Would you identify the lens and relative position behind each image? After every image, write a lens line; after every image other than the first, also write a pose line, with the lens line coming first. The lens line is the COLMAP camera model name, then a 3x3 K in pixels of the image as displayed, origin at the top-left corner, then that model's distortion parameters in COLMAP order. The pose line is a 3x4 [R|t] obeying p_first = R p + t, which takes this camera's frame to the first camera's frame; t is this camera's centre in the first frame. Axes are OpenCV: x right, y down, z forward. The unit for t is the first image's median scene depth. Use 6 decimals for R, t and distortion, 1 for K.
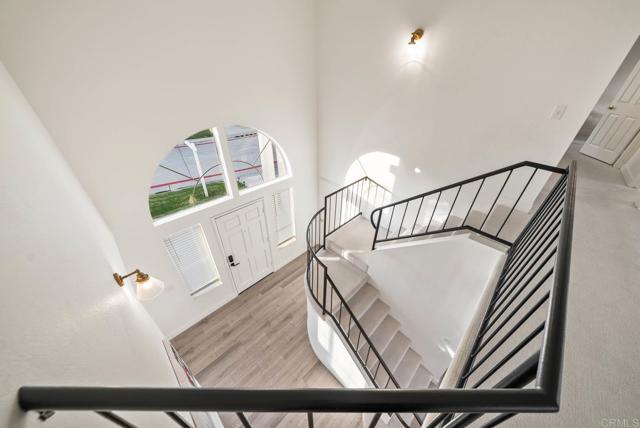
lens RADIAL K [[222.1, 0, 321.2], [0, 222.1, 217.6], [0, 0, 1]] dist [-0.003154, -0.000136]
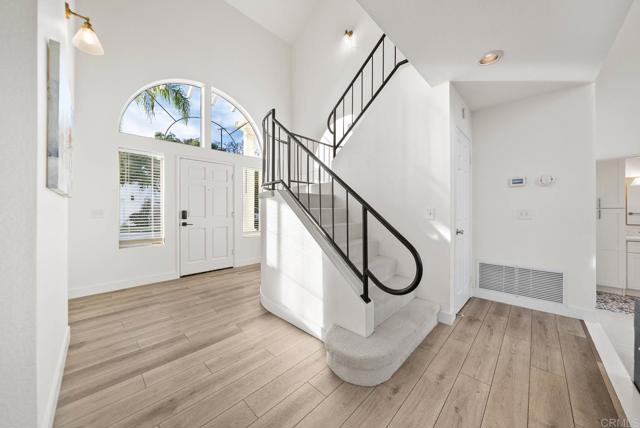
lens RADIAL K [[222.5, 0, 320.1], [0, 222.5, 210.2], [0, 0, 1]] dist [-0.008629, -0.000041]
pose [[0.999776, -0.015655, 0.014215, 0.135920], [0.020948, 0.825002, -0.564742, 0.762084], [-0.002886, 0.564914, 0.825145, 0.290678]]
